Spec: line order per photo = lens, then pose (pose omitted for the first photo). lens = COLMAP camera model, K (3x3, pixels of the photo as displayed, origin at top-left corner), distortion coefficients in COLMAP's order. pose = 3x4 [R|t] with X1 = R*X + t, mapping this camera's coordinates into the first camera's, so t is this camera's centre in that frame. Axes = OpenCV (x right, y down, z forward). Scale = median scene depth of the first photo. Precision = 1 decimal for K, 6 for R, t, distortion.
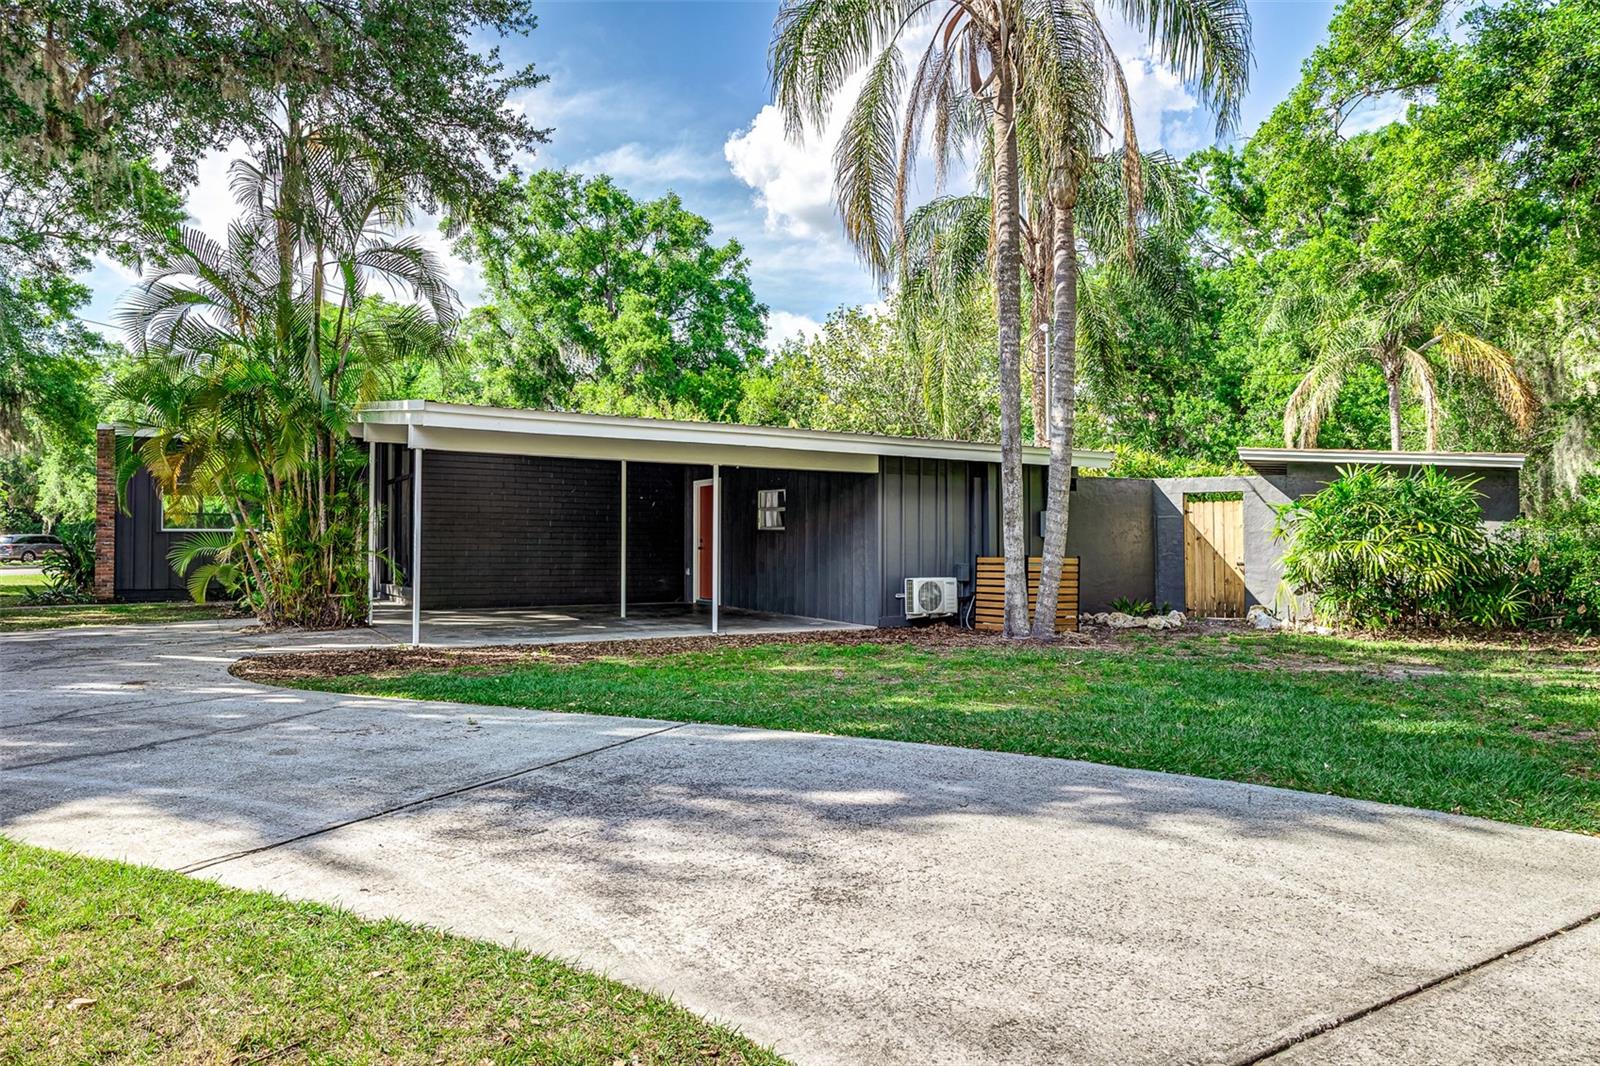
lens RADIAL K [[1096.6, 0, 806.0], [0, 1096.6, 528.4], [0, 0, 1]] dist [0.000730, -0.000366]
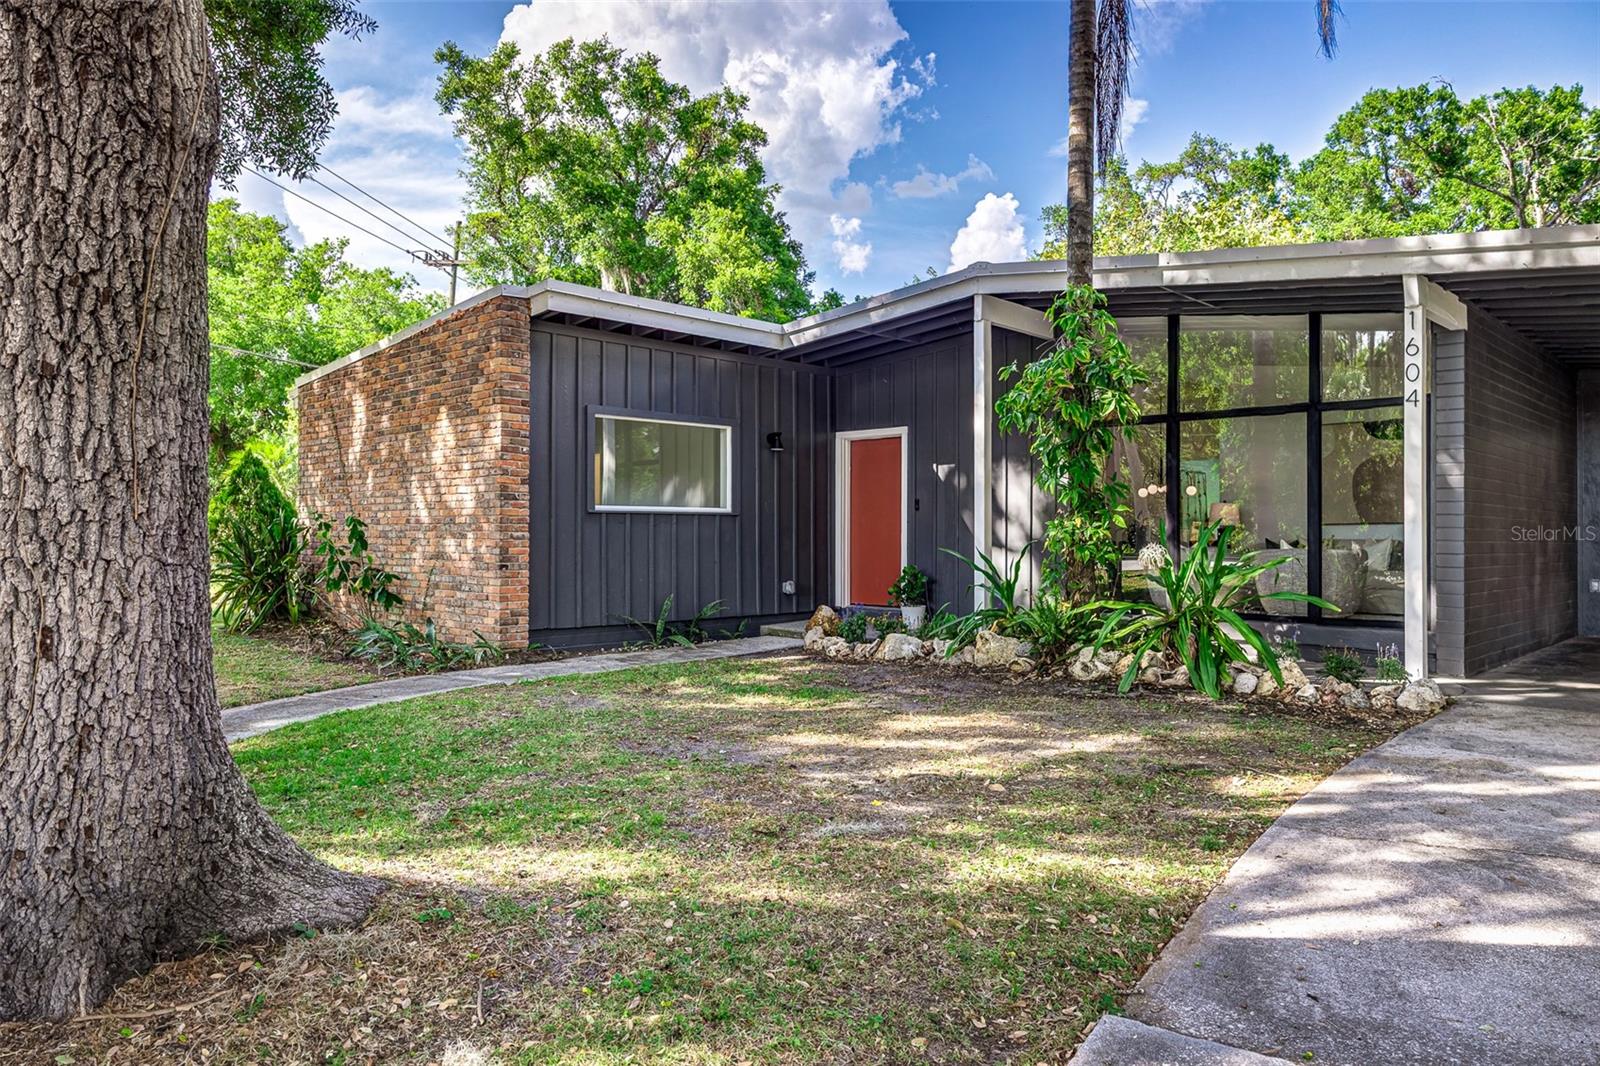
lens RADIAL K [[1096.6, 0, 806.0], [0, 1096.6, 528.4], [0, 0, 1]] dist [0.000730, -0.000366]
pose [[0.963266, -0.000765, 0.268548, -0.293183], [-0.002533, 0.999926, 0.011934, 0.002138], [-0.268537, -0.012176, 0.963192, 0.229714]]
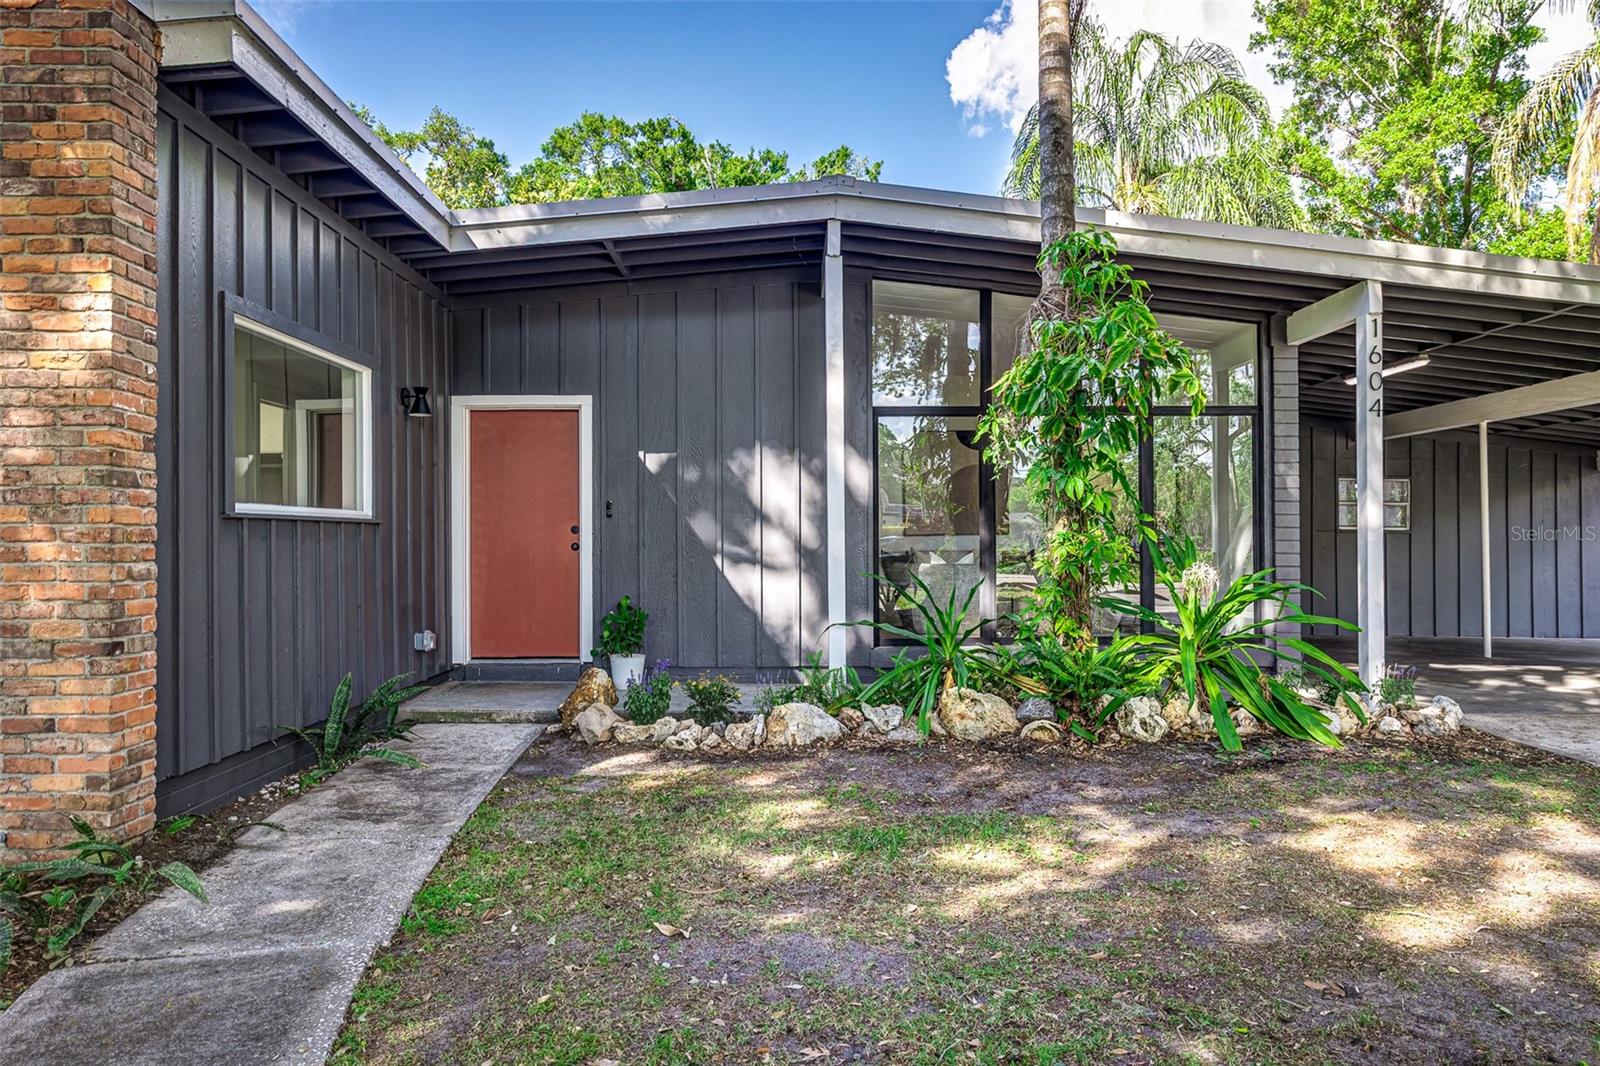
lens RADIAL K [[1109.5, 0, 800.0], [0, 1109.5, 533.0], [0, 0, 1]] dist [-0.004387, -0.002080]
pose [[0.484616, -0.003381, 0.874720, -0.344637], [-0.006793, 0.999948, 0.007629, 0.001991], [-0.874700, -0.009639, 0.484568, 0.360608]]
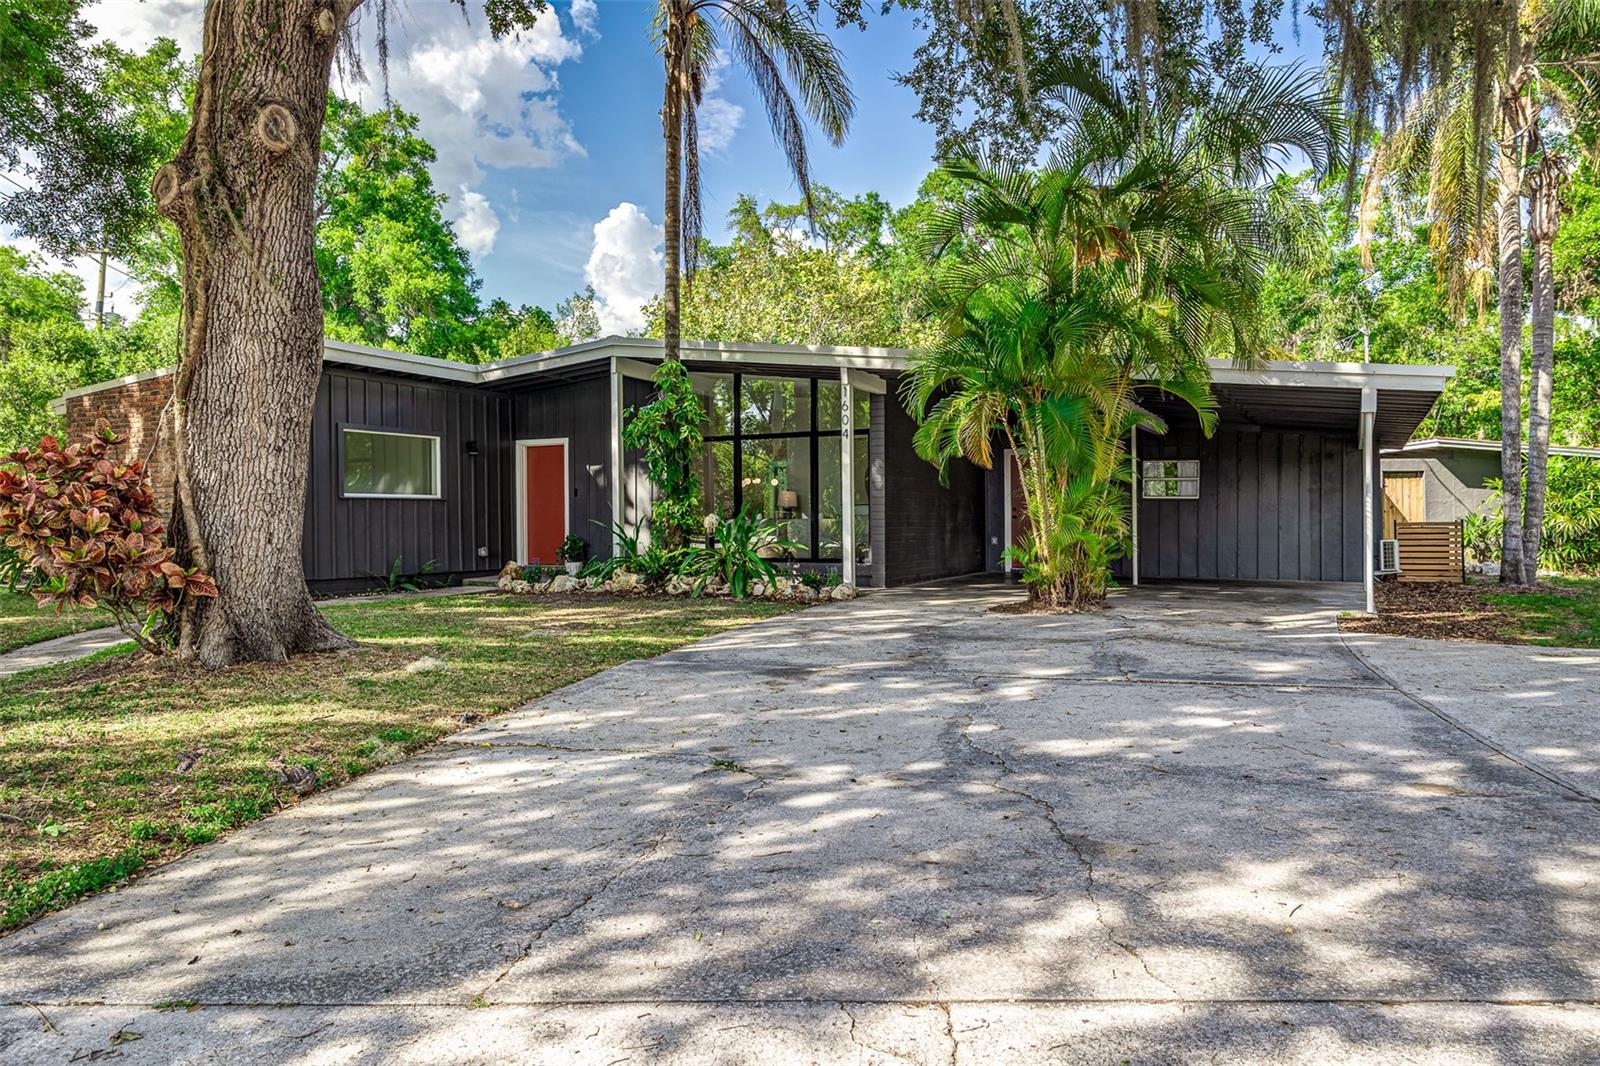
lens RADIAL K [[1096.6, 0, 806.0], [0, 1096.6, 528.4], [0, 0, 1]] dist [0.000730, -0.000366]
pose [[0.840044, -0.014893, 0.542315, -0.336331], [0.003209, 0.999742, 0.022484, 0.003723], [-0.542509, -0.017147, 0.839875, 0.112581]]
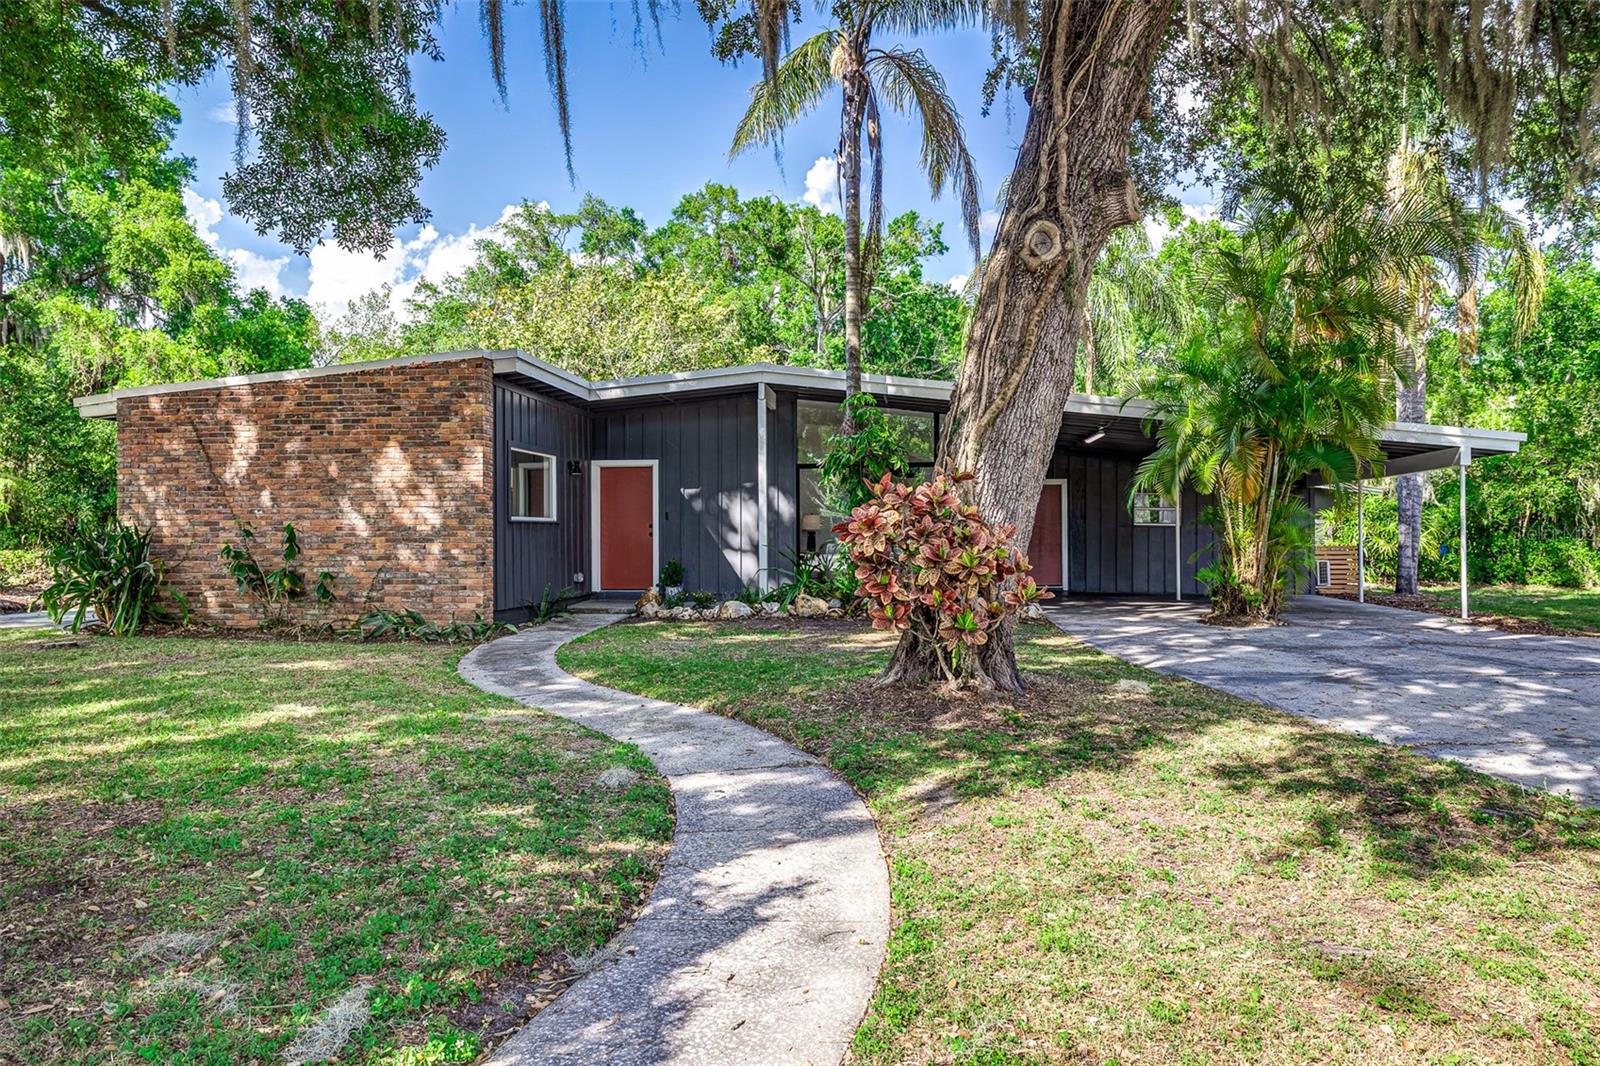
lens RADIAL K [[1105.2, 0, 803.2], [0, 1105.2, 530.9], [0, 0, 1]] dist [-0.004314, -0.000609]
pose [[0.591966, -0.005404, 0.805945, -0.474319], [-0.005340, 0.999929, 0.010627, 0.000435], [-0.805945, -0.010595, 0.591895, 0.217273]]
